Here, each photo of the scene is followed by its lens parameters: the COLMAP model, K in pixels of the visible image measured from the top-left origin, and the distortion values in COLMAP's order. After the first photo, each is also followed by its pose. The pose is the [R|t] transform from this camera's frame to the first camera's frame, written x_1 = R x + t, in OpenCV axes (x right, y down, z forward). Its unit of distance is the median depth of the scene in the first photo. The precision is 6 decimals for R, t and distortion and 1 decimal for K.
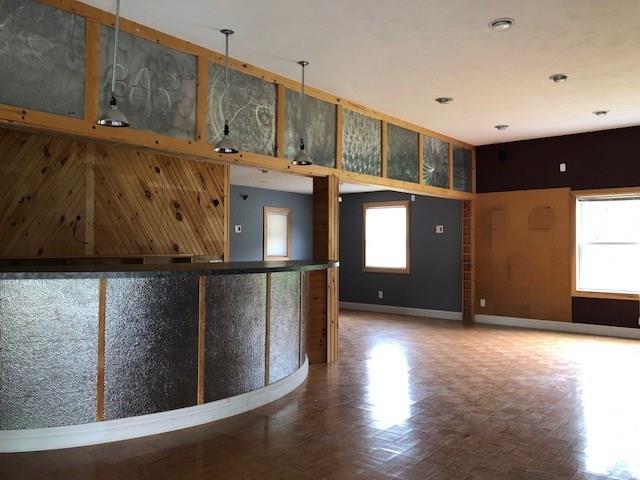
lens RADIAL K [[524.8, 0, 322.0], [0, 524.8, 239.8], [0, 0, 1]] dist [0.047539, -0.042725]
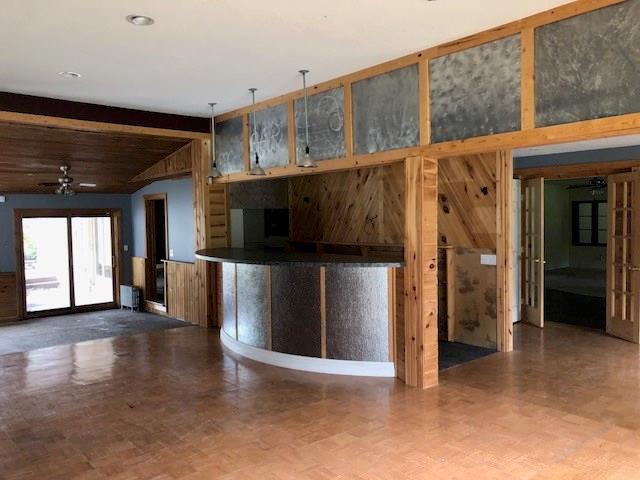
lens RADIAL K [[524.8, 0, 322.3], [0, 524.8, 241.0], [0, 0, 1]] dist [0.047539, -0.042725]
pose [[-0.200183, 0.035338, -0.979121, 0.765235], [0.023366, 0.999237, 0.031287, -0.019970], [0.979480, -0.016615, -0.200857, 0.946155]]
